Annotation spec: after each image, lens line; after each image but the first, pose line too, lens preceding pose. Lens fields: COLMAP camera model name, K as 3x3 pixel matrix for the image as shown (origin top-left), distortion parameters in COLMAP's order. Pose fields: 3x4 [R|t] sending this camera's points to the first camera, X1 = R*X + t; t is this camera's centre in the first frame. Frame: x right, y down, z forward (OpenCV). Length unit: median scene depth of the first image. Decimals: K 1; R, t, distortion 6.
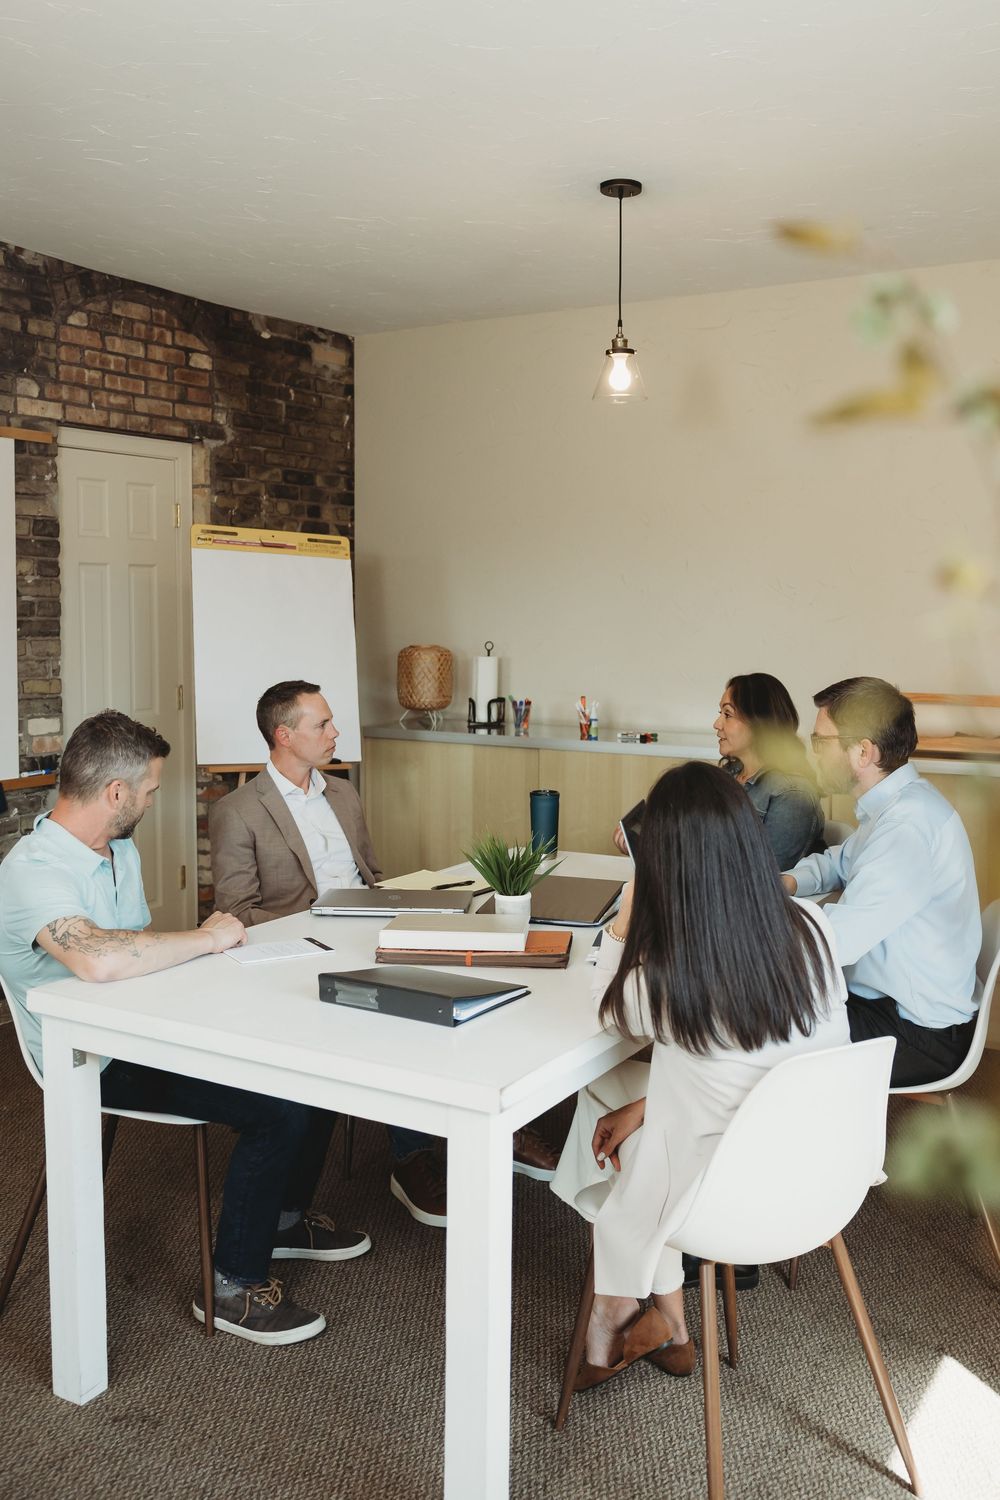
lens RADIAL K [[1379.8, 0, 501.7], [0, 1379.8, 684.5], [0, 0, 1]] dist [-0.010243, -0.002798]
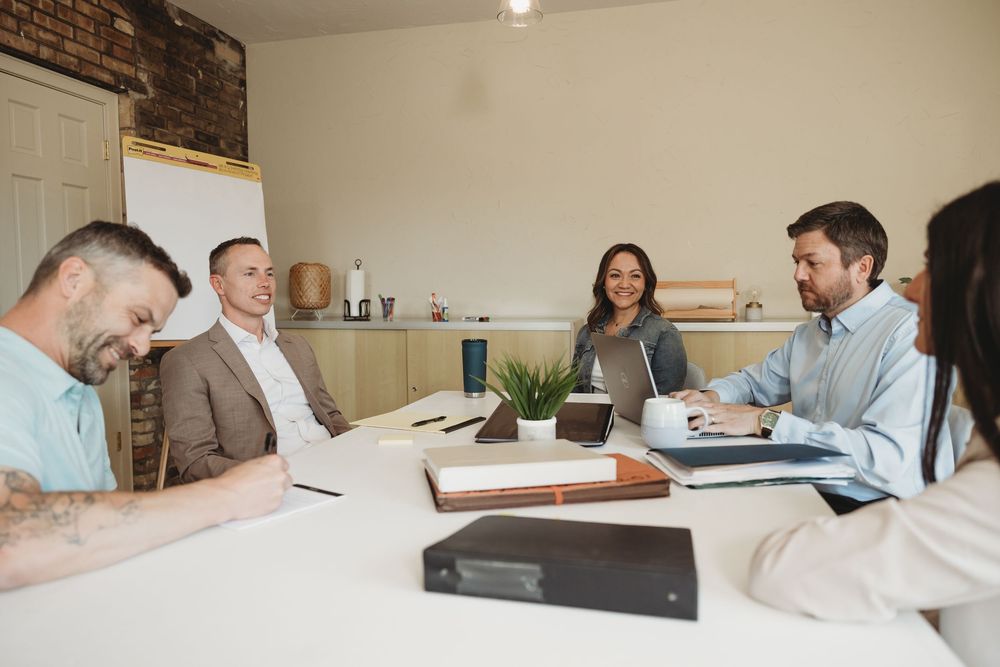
lens RADIAL K [[678.3, 0, 503.1], [0, 678.3, 337.6], [0, 0, 1]] dist [0.003875, -0.000609]
pose [[0.953687, -0.023905, 0.299851, -0.082693], [0.023291, 0.999713, 0.005621, 0.051547], [-0.299899, 0.001623, 0.953970, 0.311924]]
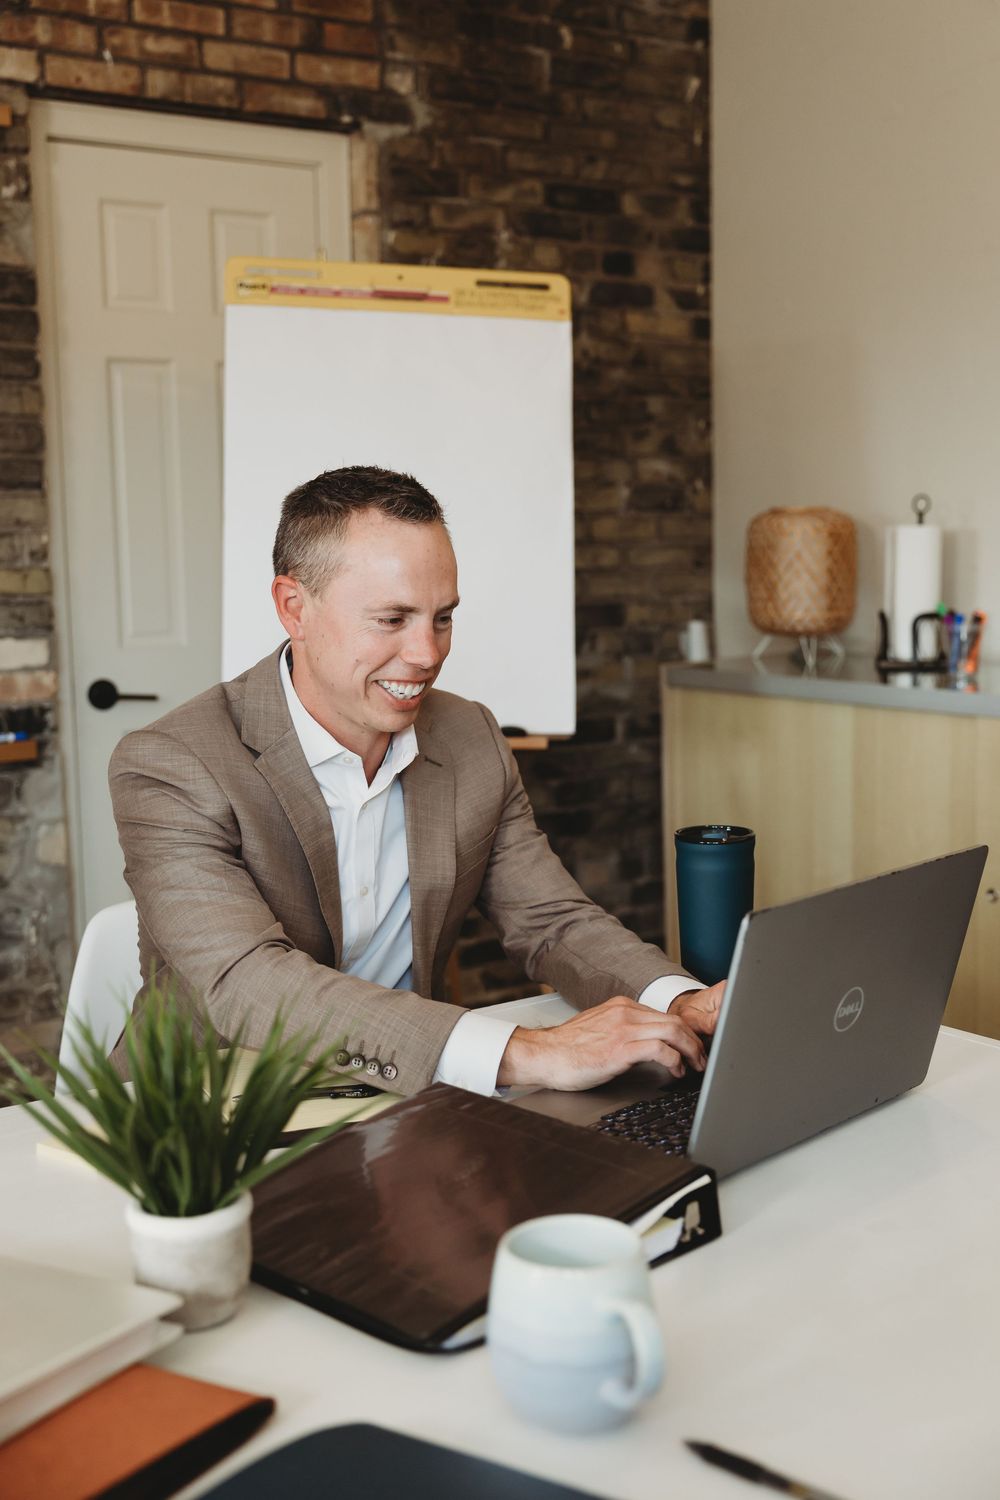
lens RADIAL K [[1808.6, 0, 503.0], [0, 1808.6, 719.4], [0, 0, 1]] dist [0.016121, -0.003627]
pose [[0.915249, 0.024722, -0.402130, 0.122323], [-0.003376, 0.998551, 0.053704, 0.015030], [0.402875, -0.047795, 0.914006, 0.372483]]
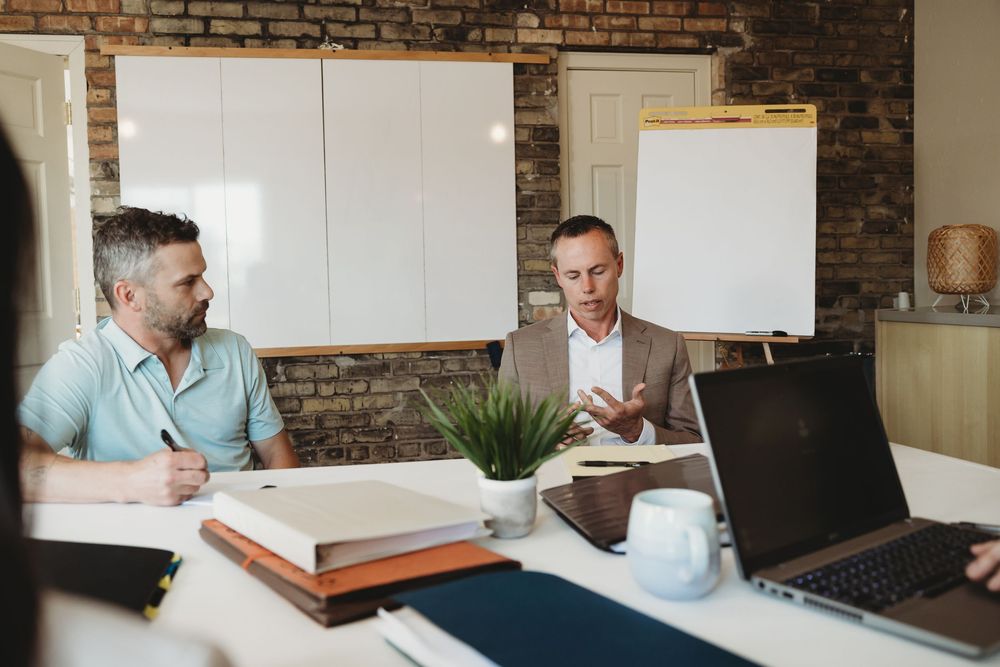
lens RADIAL K [[831.0, 0, 452.9], [0, 831.0, 324.4], [0, 0, 1]] dist [-0.035748, 0.045681]
pose [[0.661493, 0.016210, -0.749776, 0.146215], [-0.018483, 0.999815, 0.005309, 0.045381], [0.749724, 0.010346, 0.661670, 0.405824]]
